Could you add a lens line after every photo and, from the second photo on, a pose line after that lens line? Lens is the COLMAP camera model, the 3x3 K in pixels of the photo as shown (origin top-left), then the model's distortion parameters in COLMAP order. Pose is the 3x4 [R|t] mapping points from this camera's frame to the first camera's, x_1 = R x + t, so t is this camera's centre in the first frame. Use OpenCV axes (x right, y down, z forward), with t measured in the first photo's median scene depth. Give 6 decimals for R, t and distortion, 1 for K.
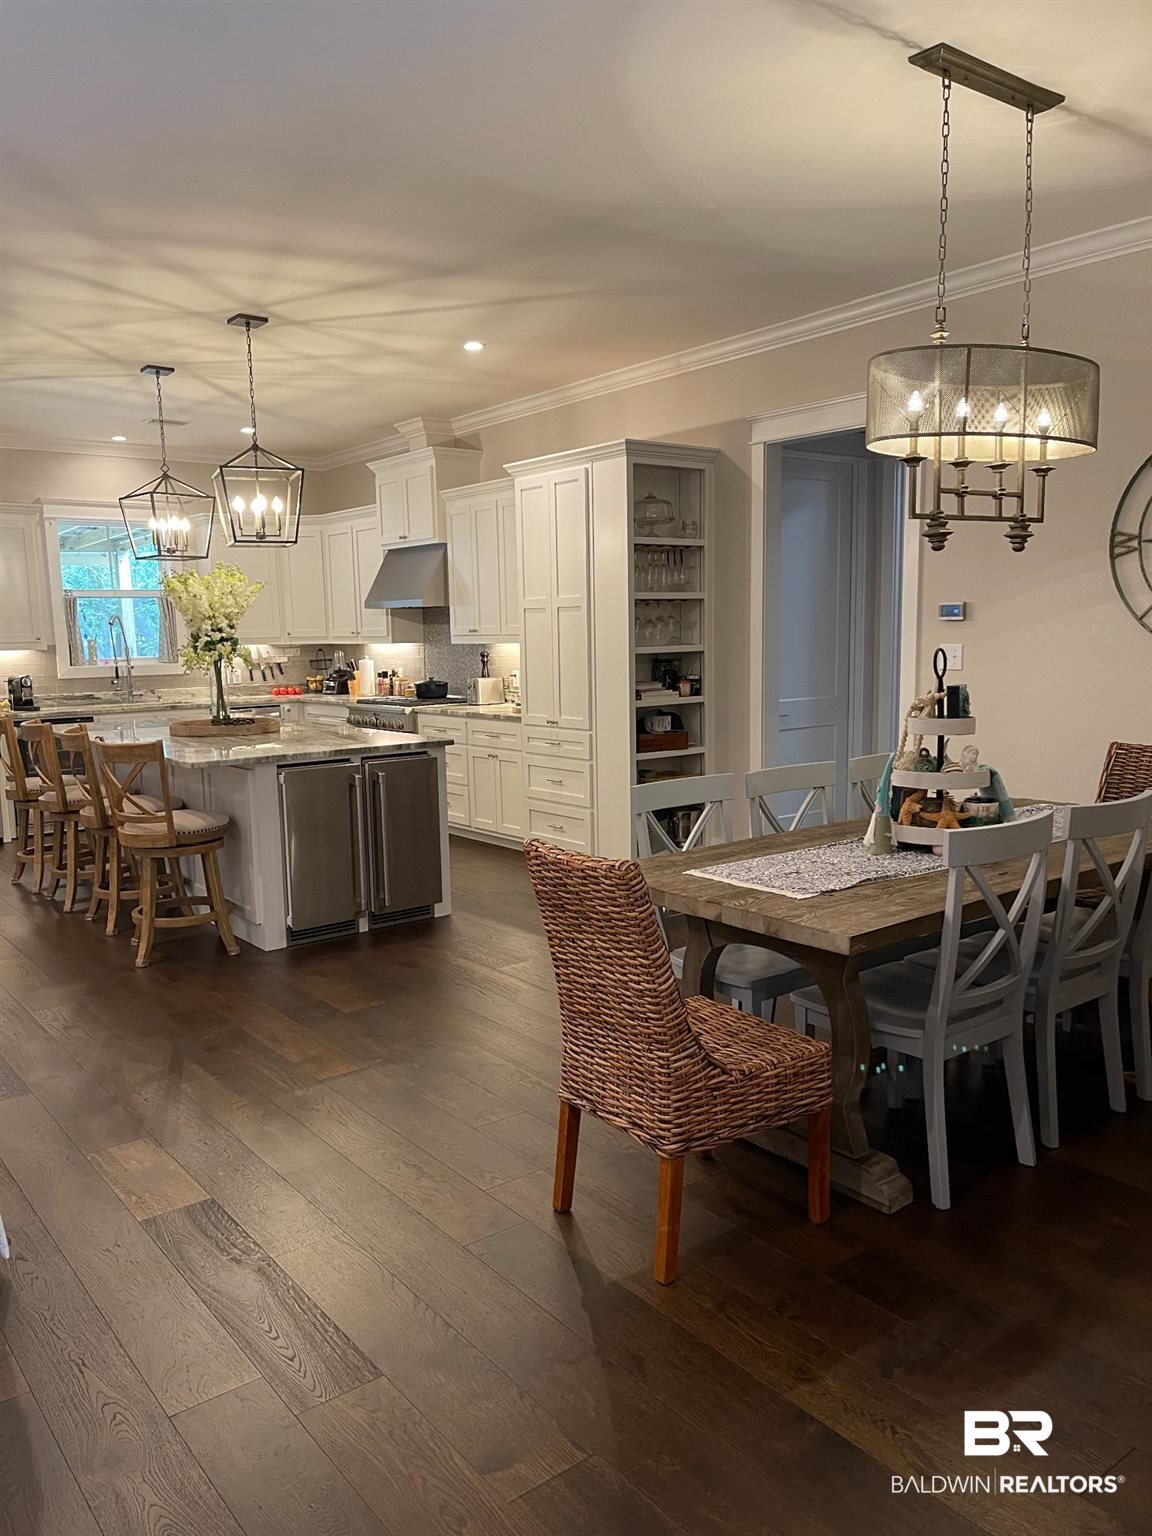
lens RADIAL K [[1181.7, 0, 576.0], [0, 1181.7, 768.0], [0, 0, 1]] dist [0.001217, -0.000059]
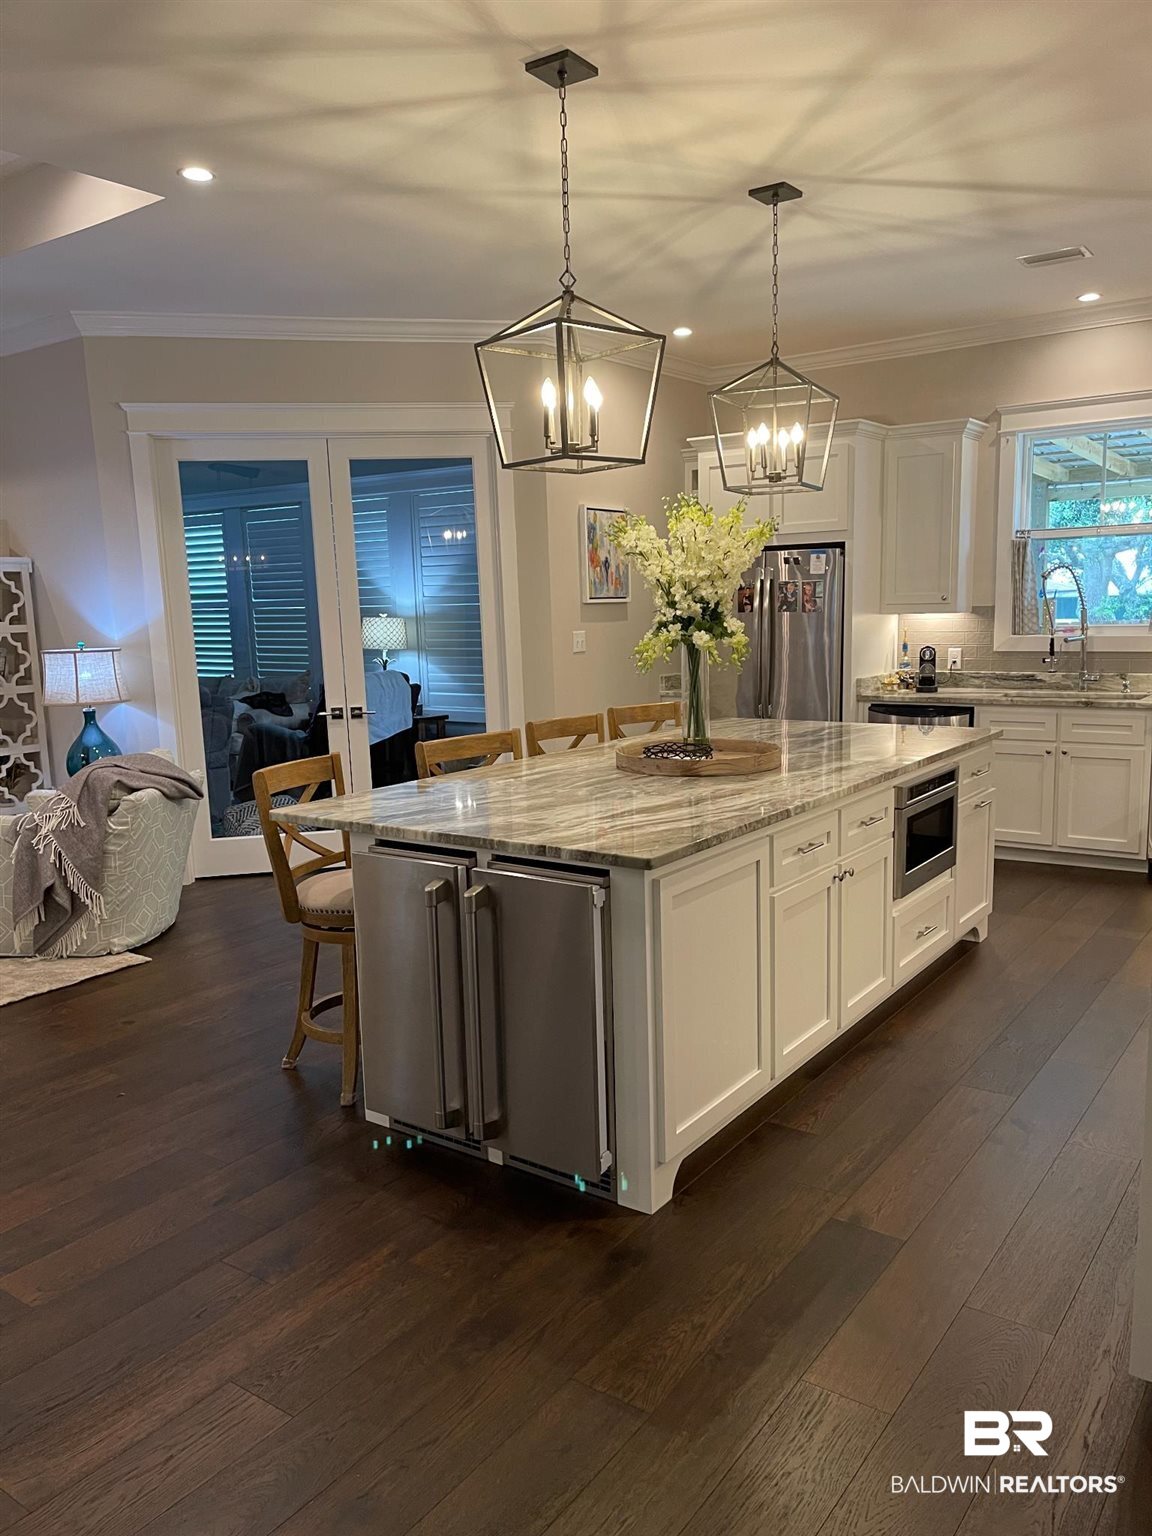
lens RADIAL K [[1181.7, 0, 576.0], [0, 1181.7, 768.0], [0, 0, 1]] dist [0.001217, -0.000059]
pose [[0.277257, 0.152335, -0.948643, 0.210884], [-0.094760, 0.986873, 0.130779, -0.075005], [0.956112, 0.053634, 0.288052, 0.534128]]
